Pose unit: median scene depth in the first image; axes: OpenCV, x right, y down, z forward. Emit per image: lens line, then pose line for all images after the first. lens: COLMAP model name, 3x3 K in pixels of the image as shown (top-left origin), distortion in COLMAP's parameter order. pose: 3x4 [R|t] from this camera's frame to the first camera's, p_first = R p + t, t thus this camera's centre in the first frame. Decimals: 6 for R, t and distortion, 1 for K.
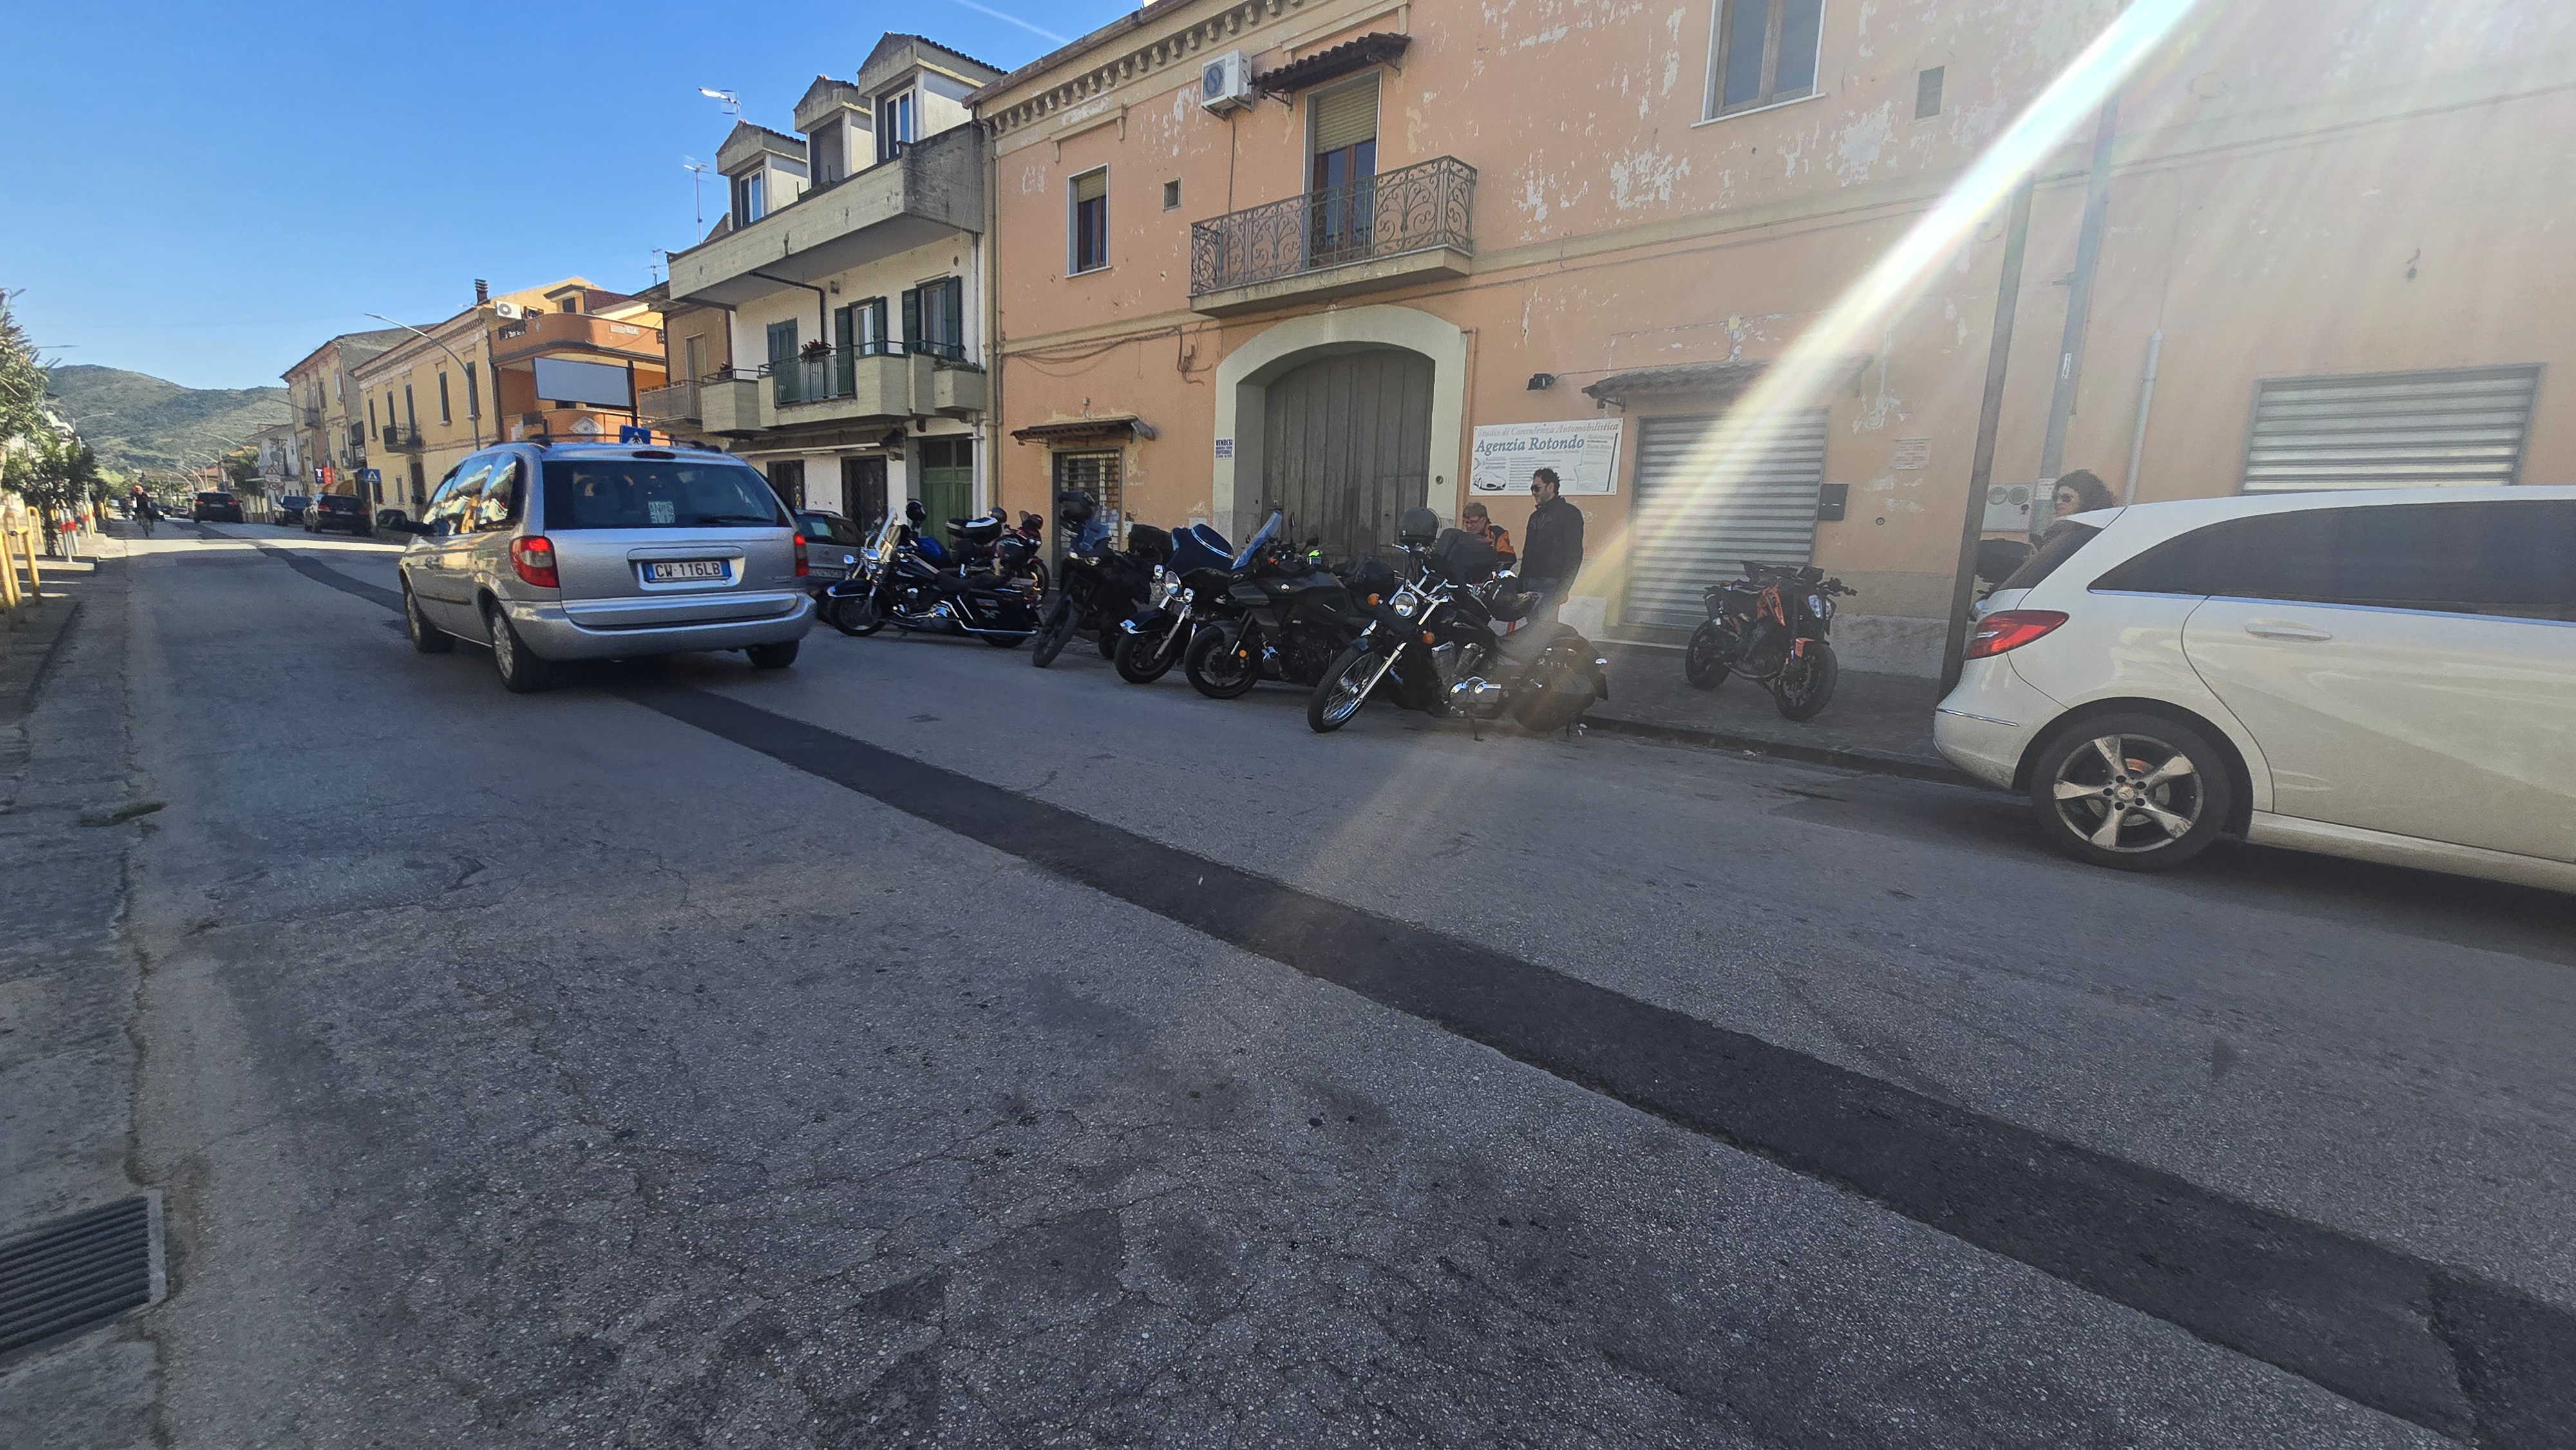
lens RADIAL K [[1061.8, 0, 1301.8], [0, 1061.8, 742.9], [0, 0, 1]] dist [-0.002153, -0.000588]
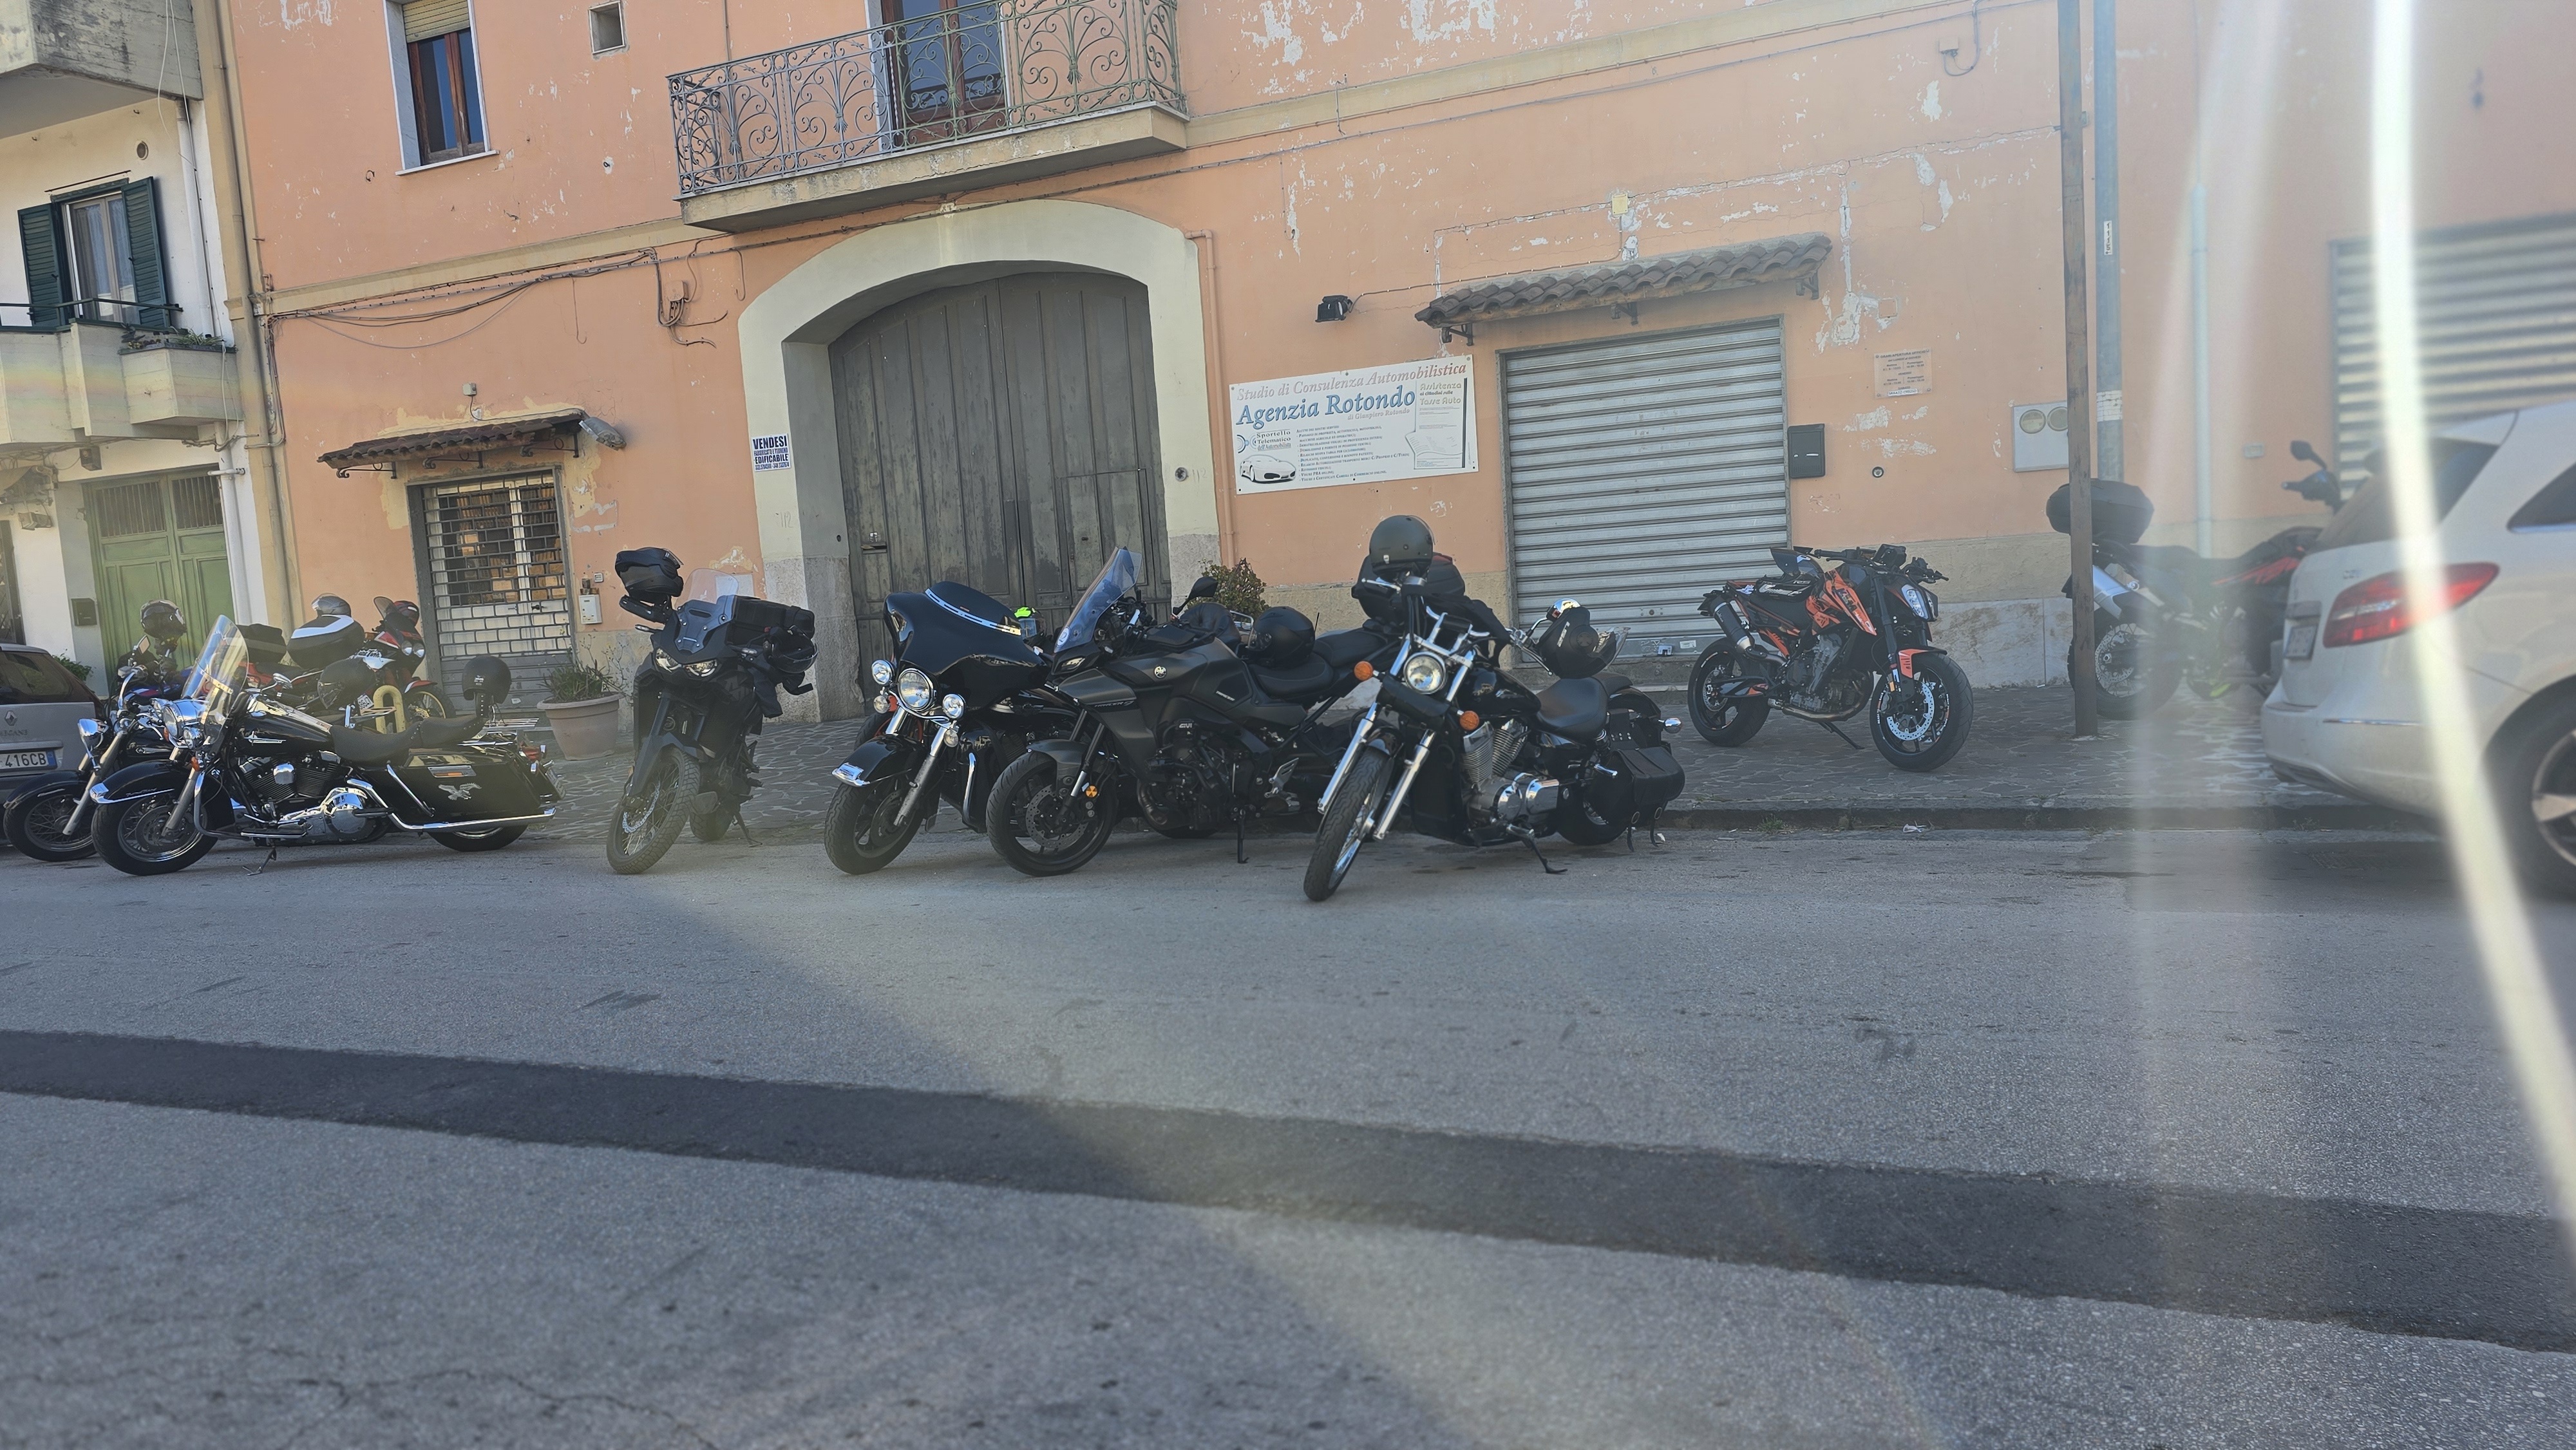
lens RADIAL K [[1737.1, 0, 1295.2], [0, 1737.1, 747.5], [0, 0, 1]] dist [0.056194, -0.047998]
pose [[0.943222, -0.136490, 0.302824, -0.140274], [0.161937, 0.984948, -0.060455, -0.019322], [-0.290014, 0.106061, 0.951127, 0.035867]]
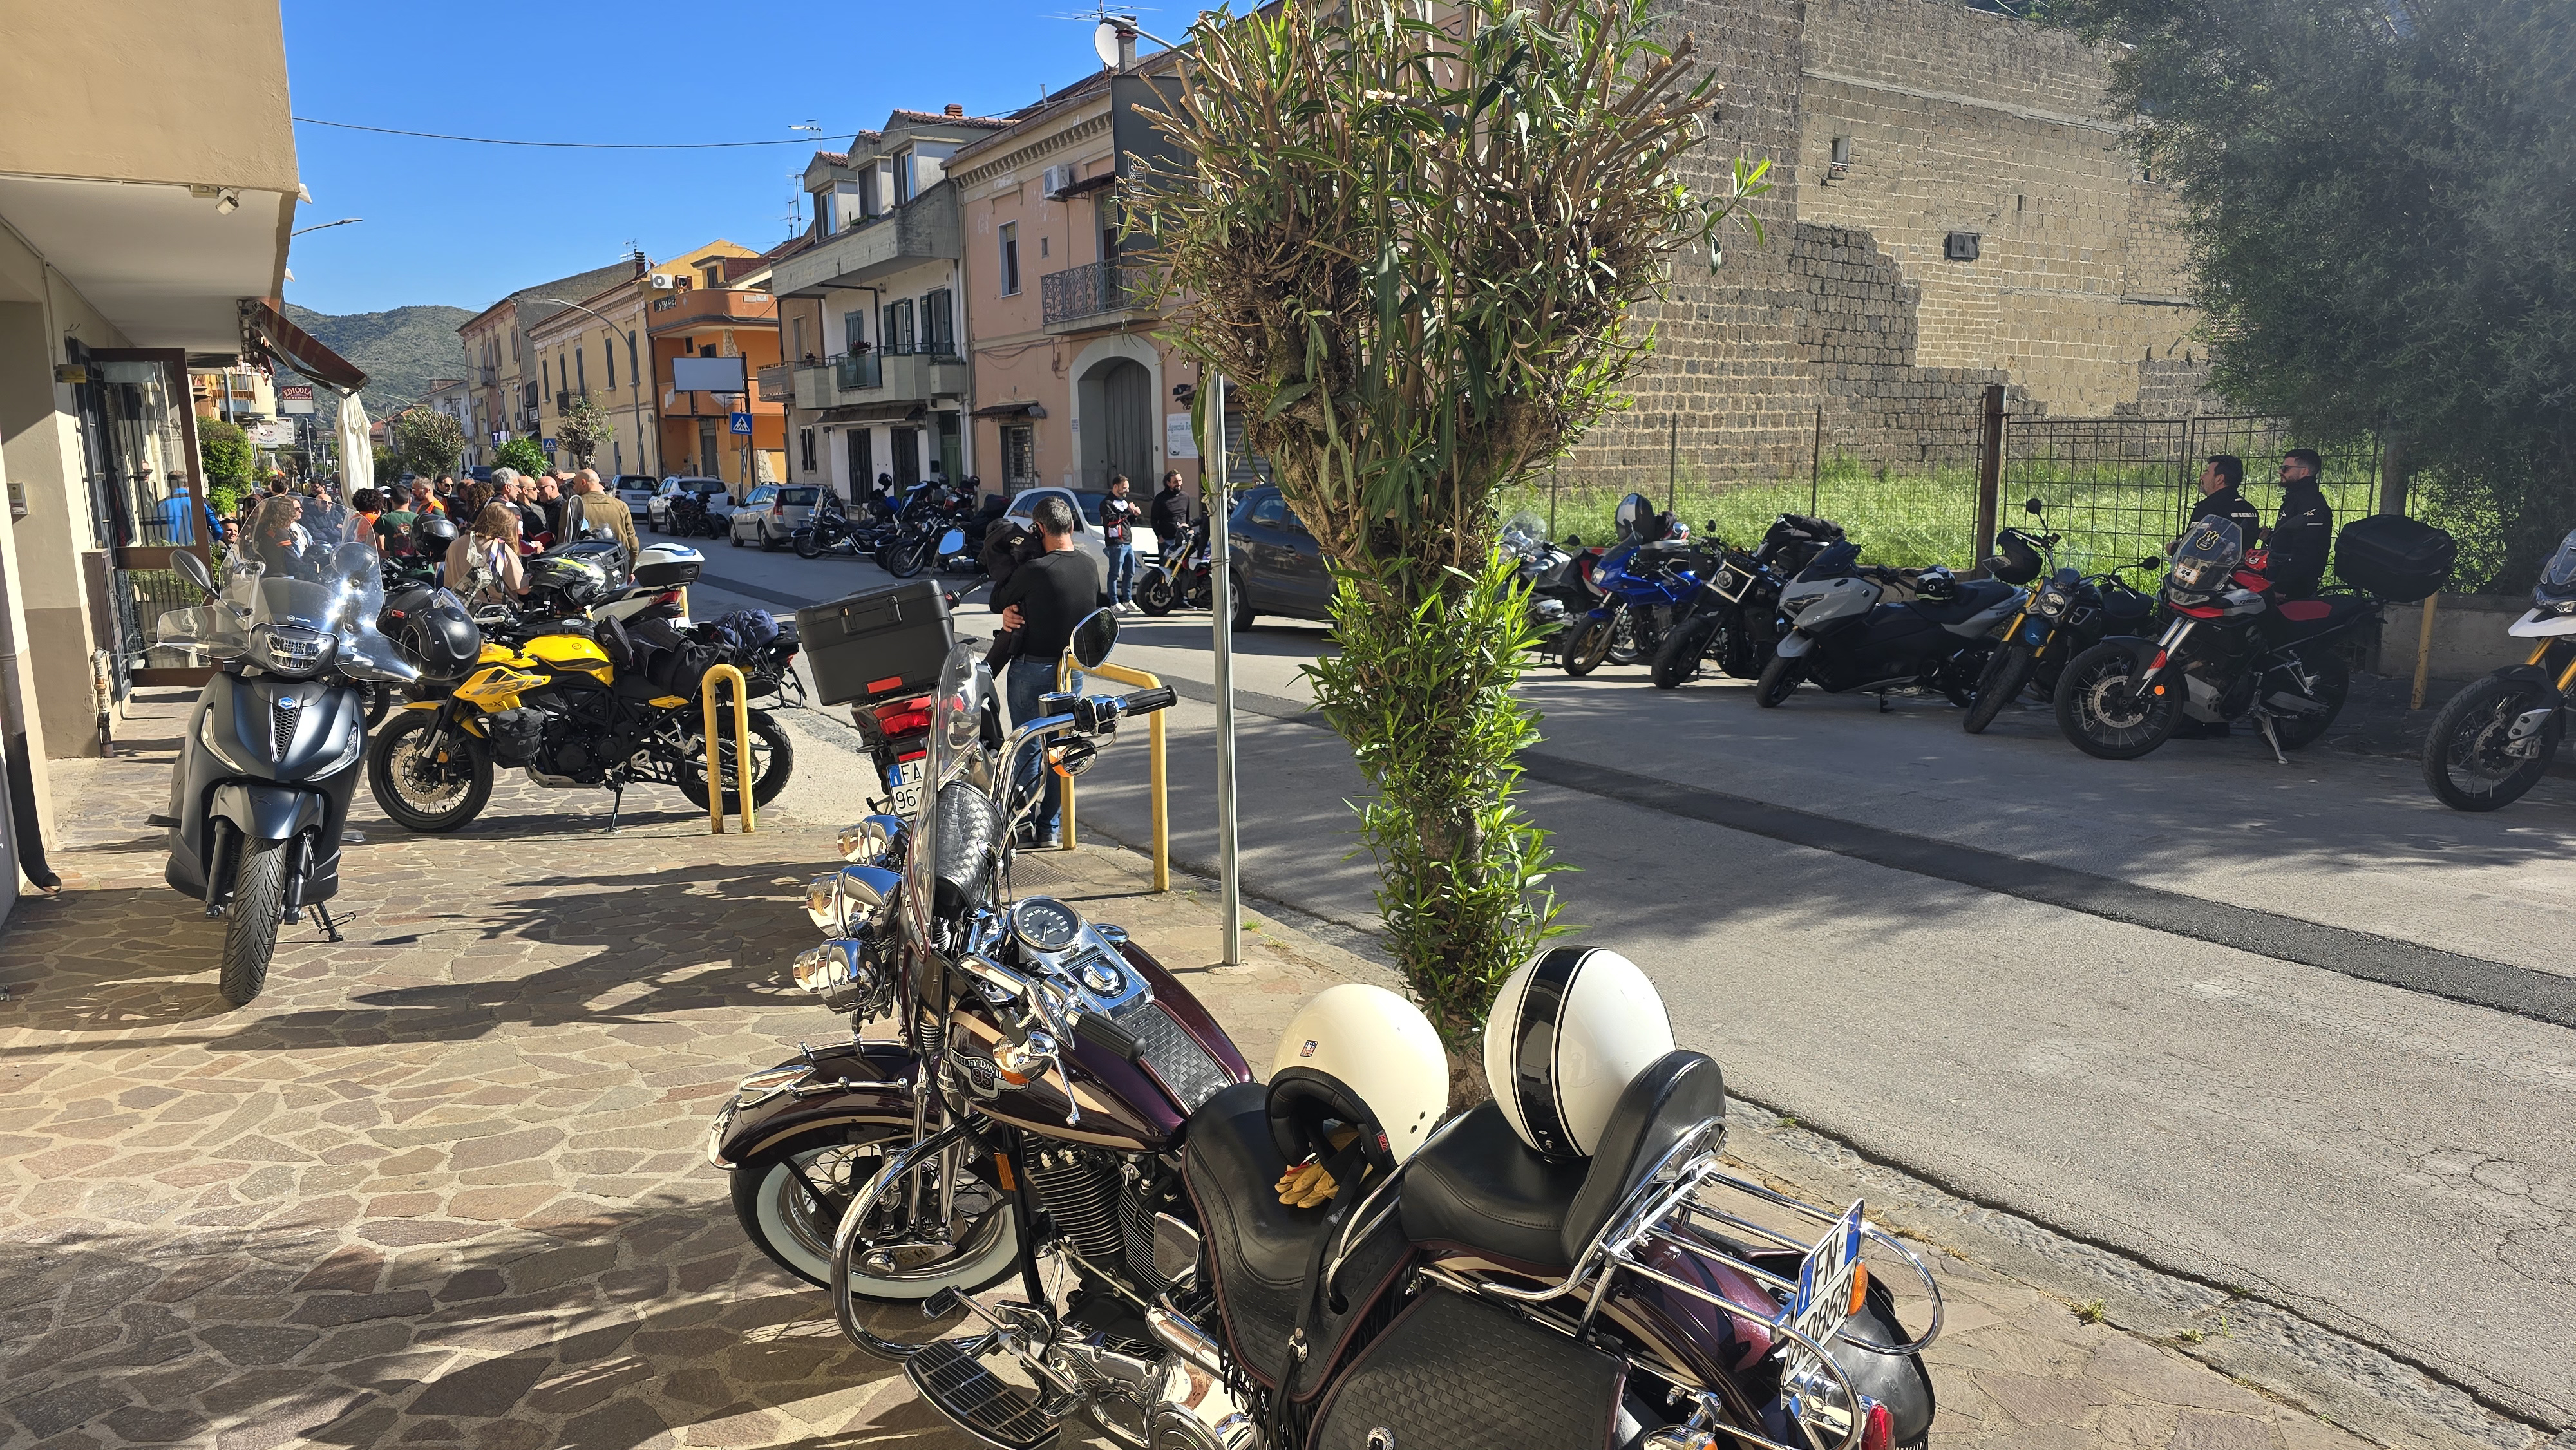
lens RADIAL K [[1737.1, 0, 1295.2], [0, 1737.1, 747.5], [0, 0, 1]] dist [0.056194, -0.047998]
pose [[0.953786, -0.003612, -0.300466, 1.112401], [-0.001732, 0.999845, -0.017517, 0.238487], [0.300483, 0.017228, 0.953632, -1.382959]]
